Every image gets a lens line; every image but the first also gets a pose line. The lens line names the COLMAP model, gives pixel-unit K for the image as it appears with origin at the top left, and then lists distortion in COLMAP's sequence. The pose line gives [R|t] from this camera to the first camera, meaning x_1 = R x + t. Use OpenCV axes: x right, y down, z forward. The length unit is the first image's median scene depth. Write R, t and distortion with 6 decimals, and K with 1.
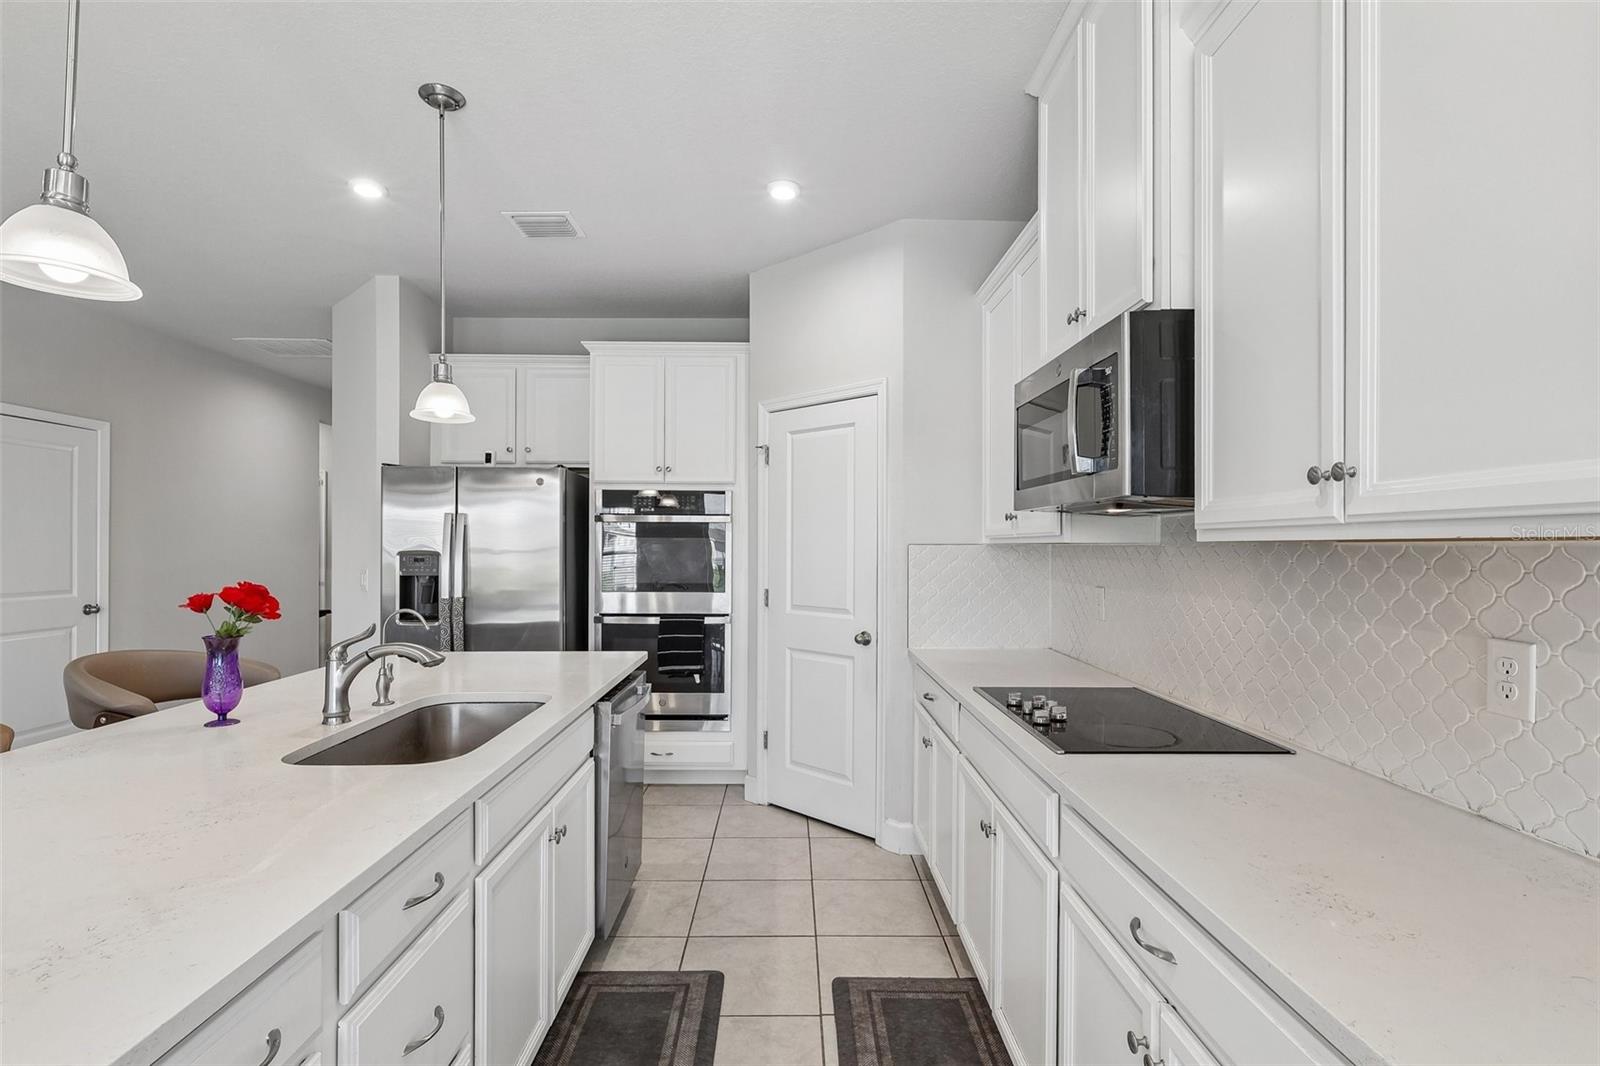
lens RADIAL K [[756.1, 0, 806.8], [0, 756.1, 540.3], [0, 0, 1]] dist [0.001275, 0.000041]
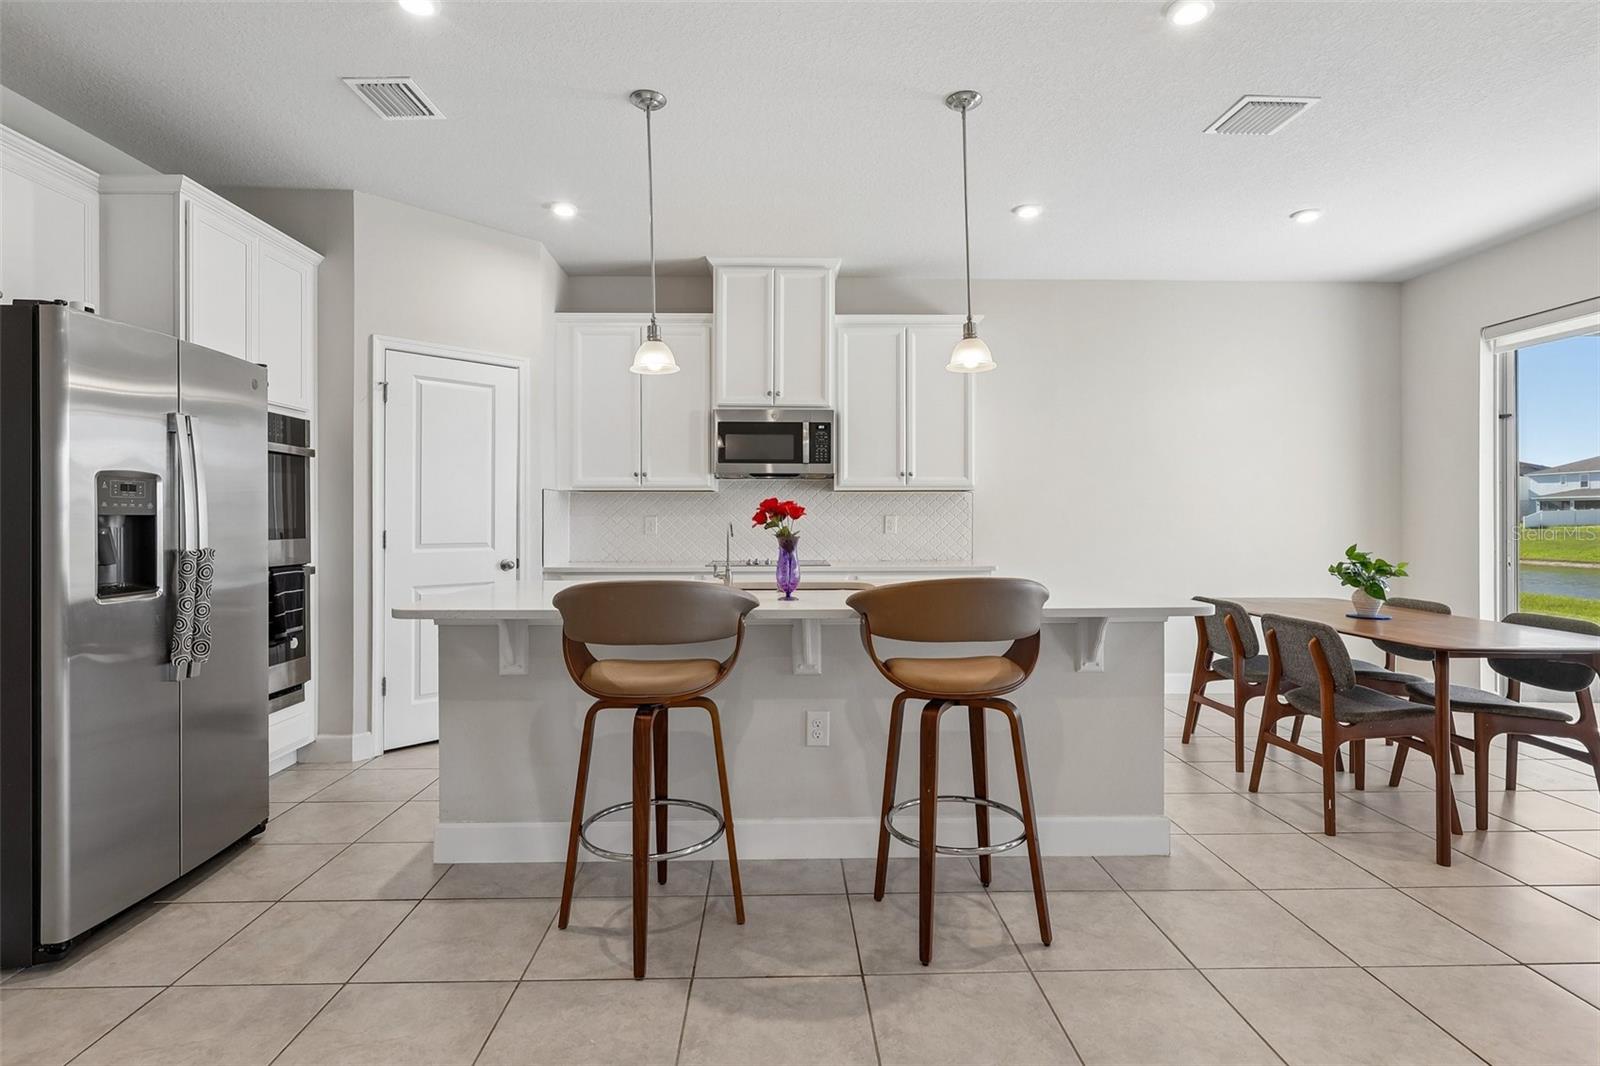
lens RADIAL K [[801.4, 0, 798.4], [0, 801.4, 519.2], [0, 0, 1]] dist [0.001182, 0.000226]
pose [[-0.008727, -0.002077, 0.999960, -1.125862], [-0.004706, 0.999987, 0.002036, 0.046469], [-0.999951, -0.004688, -0.008736, 0.496441]]
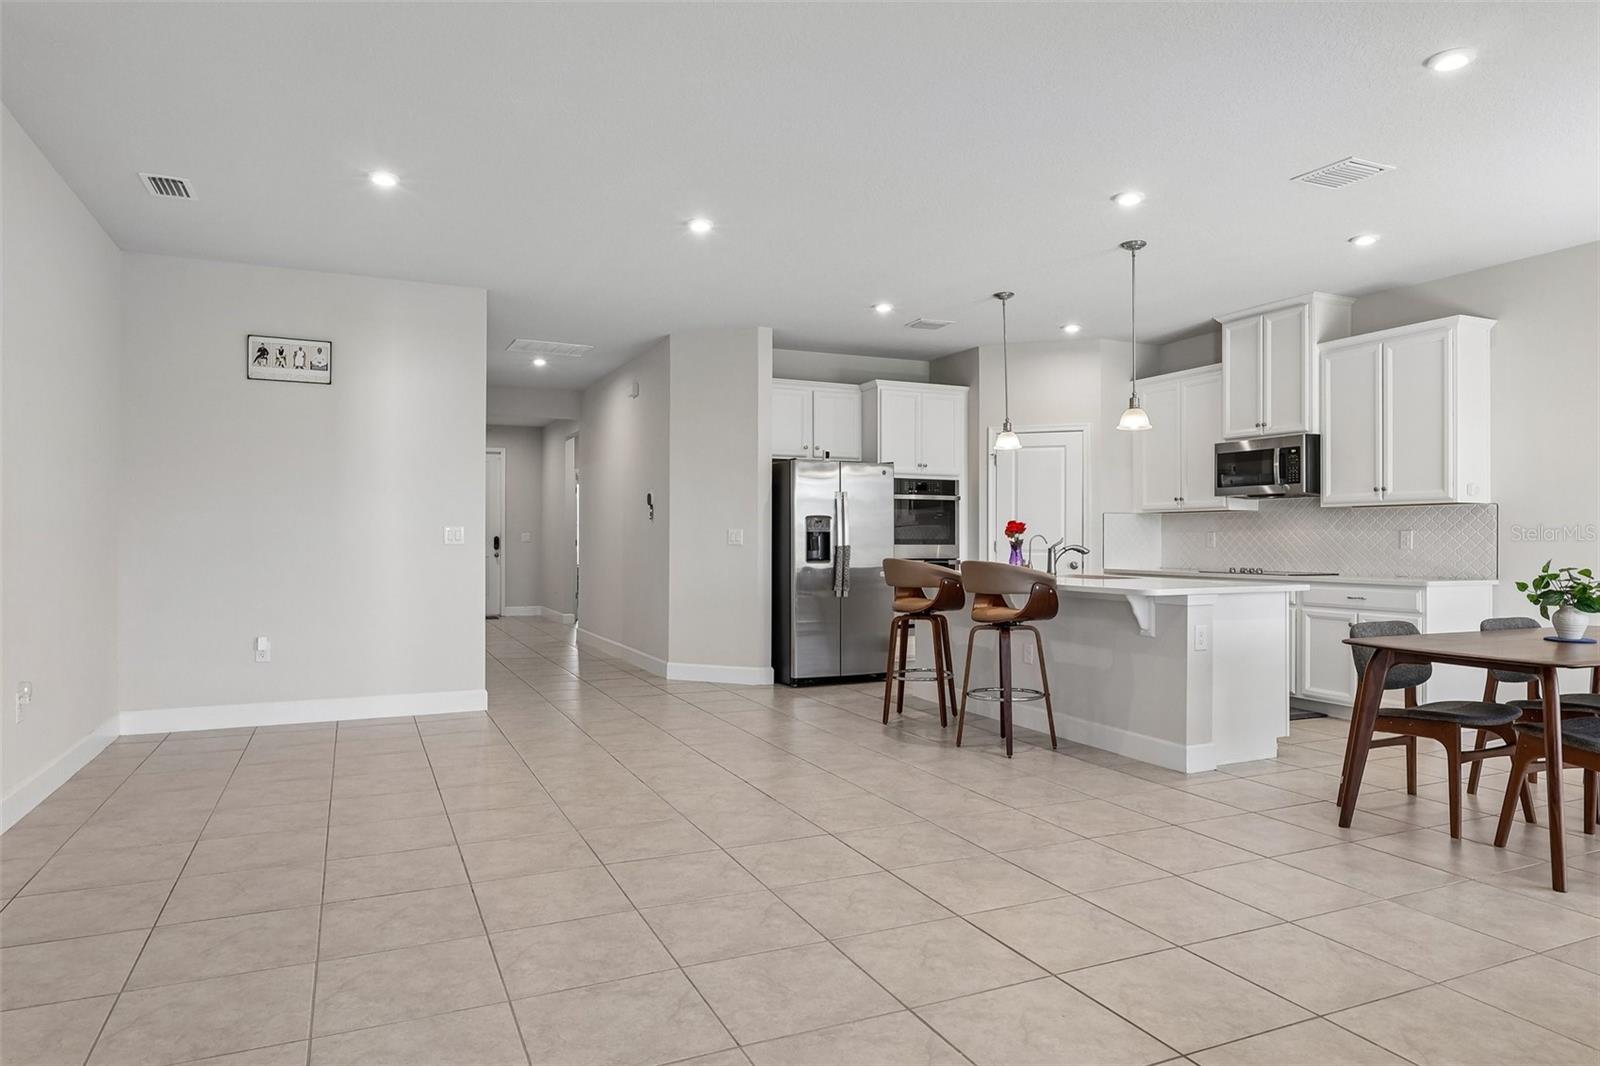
lens RADIAL K [[988.5, 0, 800.0], [0, 988.5, 533.0], [0, 0, 1]] dist [0.001945, 0.000507]
pose [[0.918224, 0.002347, 0.396053, -1.344441], [-0.002367, 0.999997, -0.000438, 0.050237], [-0.396053, -0.000536, 0.918227, -0.836895]]
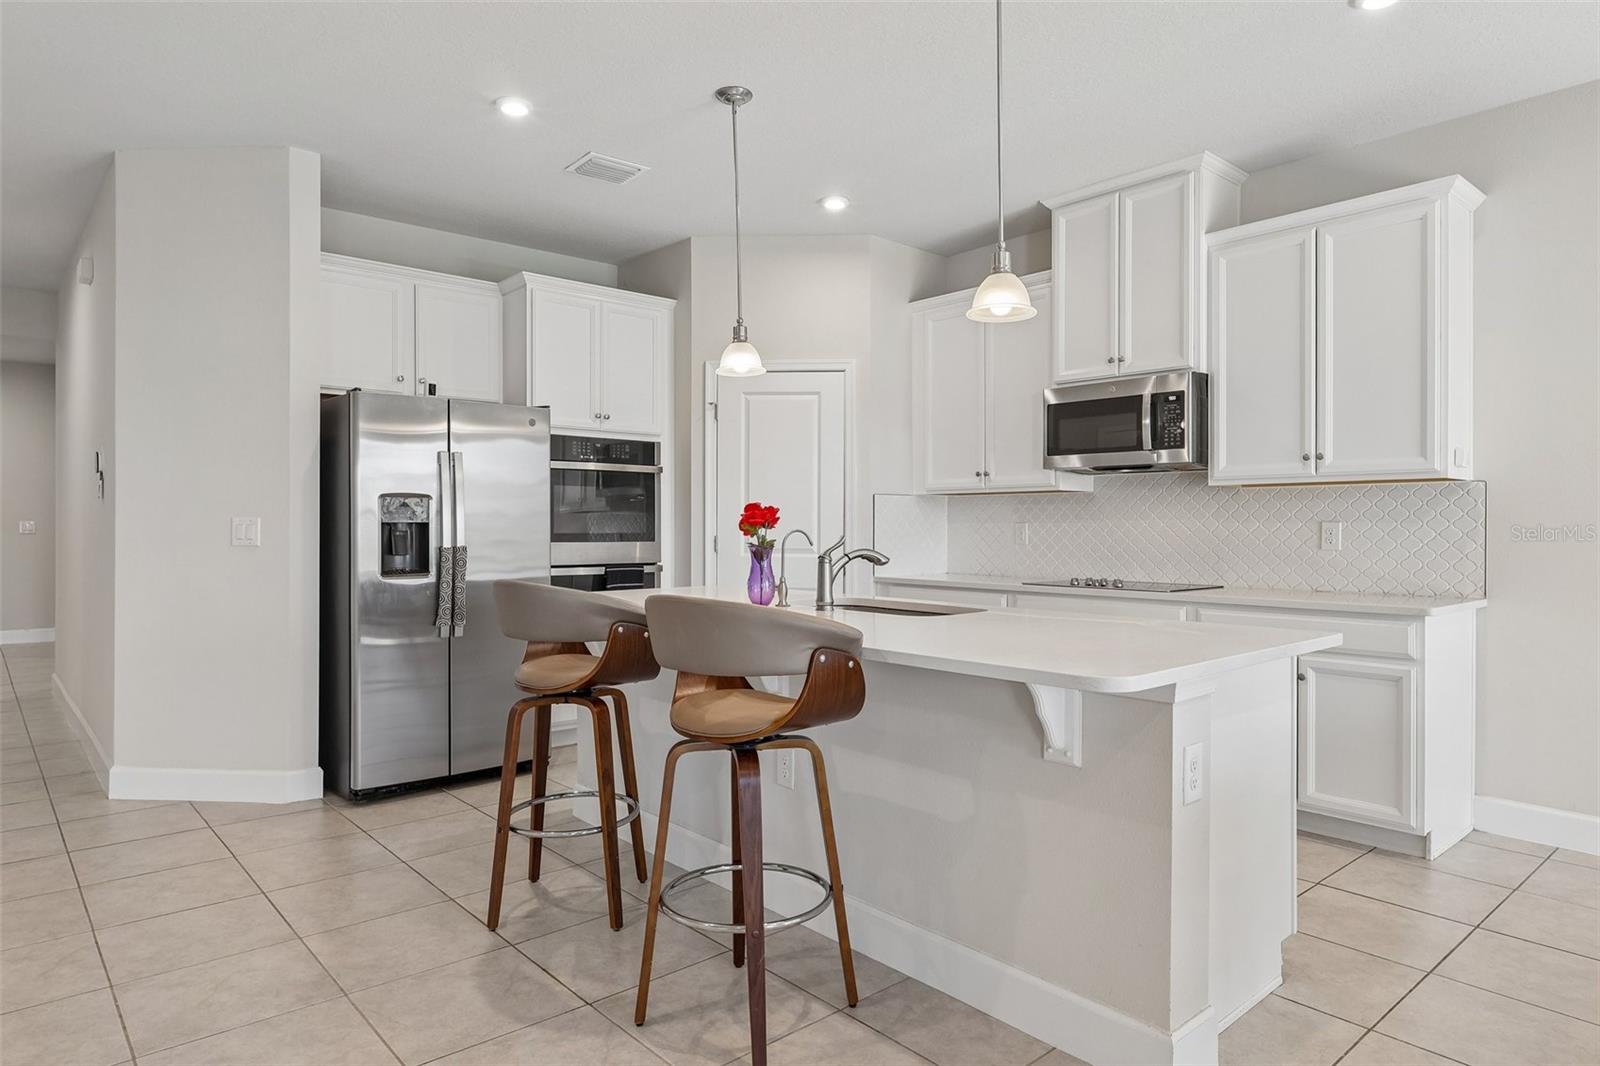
lens RADIAL K [[957.2, 0, 803.9], [0, 957.2, 530.6], [0, 0, 1]] dist [0.001706, 0.000615]
pose [[0.764490, -0.004623, 0.644619, -0.868860], [-0.003356, 0.999932, 0.011152, 0.042608], [-0.644627, -0.010689, 0.764422, -0.128853]]
